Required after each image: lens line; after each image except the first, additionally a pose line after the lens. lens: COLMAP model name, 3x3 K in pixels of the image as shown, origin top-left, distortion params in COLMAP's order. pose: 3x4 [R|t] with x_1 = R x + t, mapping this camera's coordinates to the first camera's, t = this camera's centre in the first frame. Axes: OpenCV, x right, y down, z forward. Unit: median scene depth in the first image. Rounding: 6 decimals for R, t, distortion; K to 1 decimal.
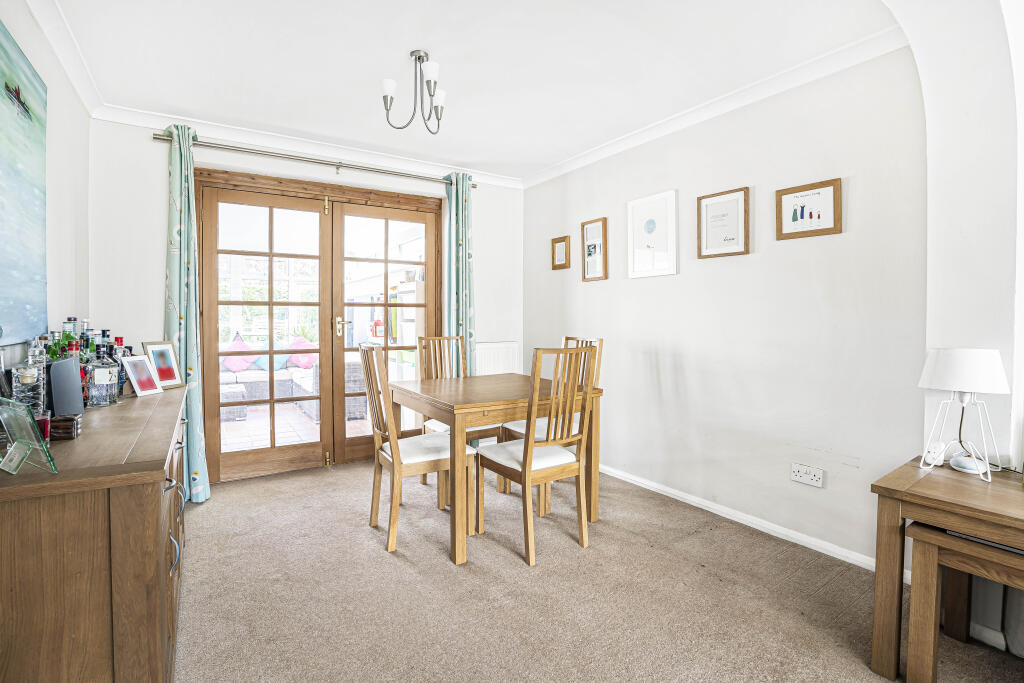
lens RADIAL K [[482.4, 0, 512.5], [0, 482.4, 326.0], [0, 0, 1]] dist [-0.081531, 0.024950]
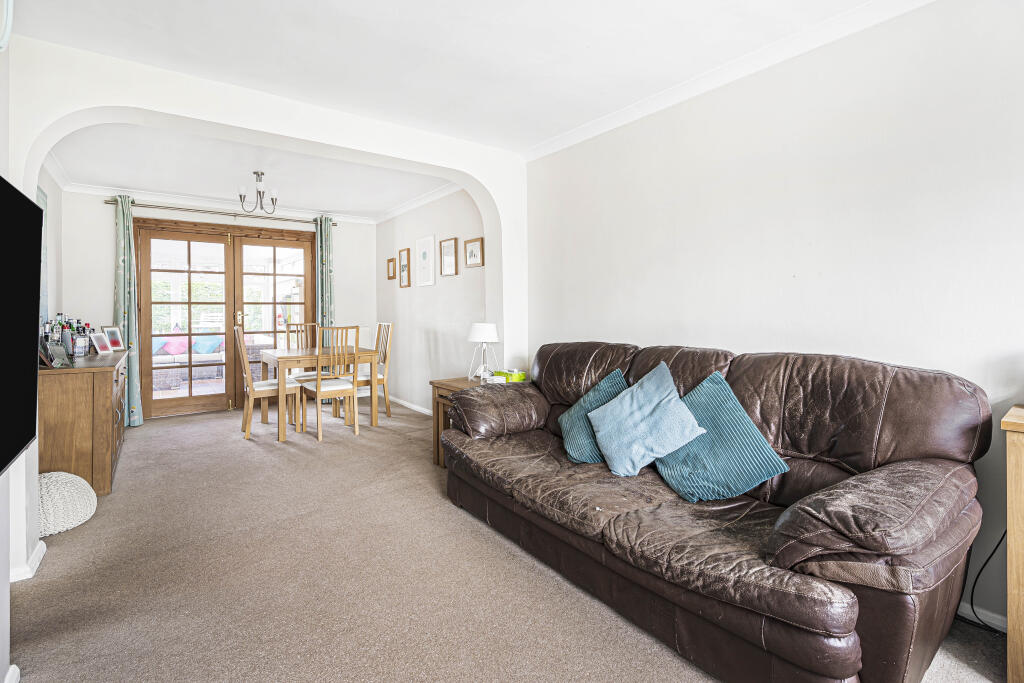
lens RADIAL K [[470.2, 0, 512.4], [0, 470.2, 310.5], [0, 0, 1]] dist [-0.000474, 0.000340]
pose [[0.997770, -0.008394, 0.066215, 0.490184], [0.009452, 0.999833, -0.015670, 0.011881], [-0.066072, 0.016261, 0.997682, -0.673777]]
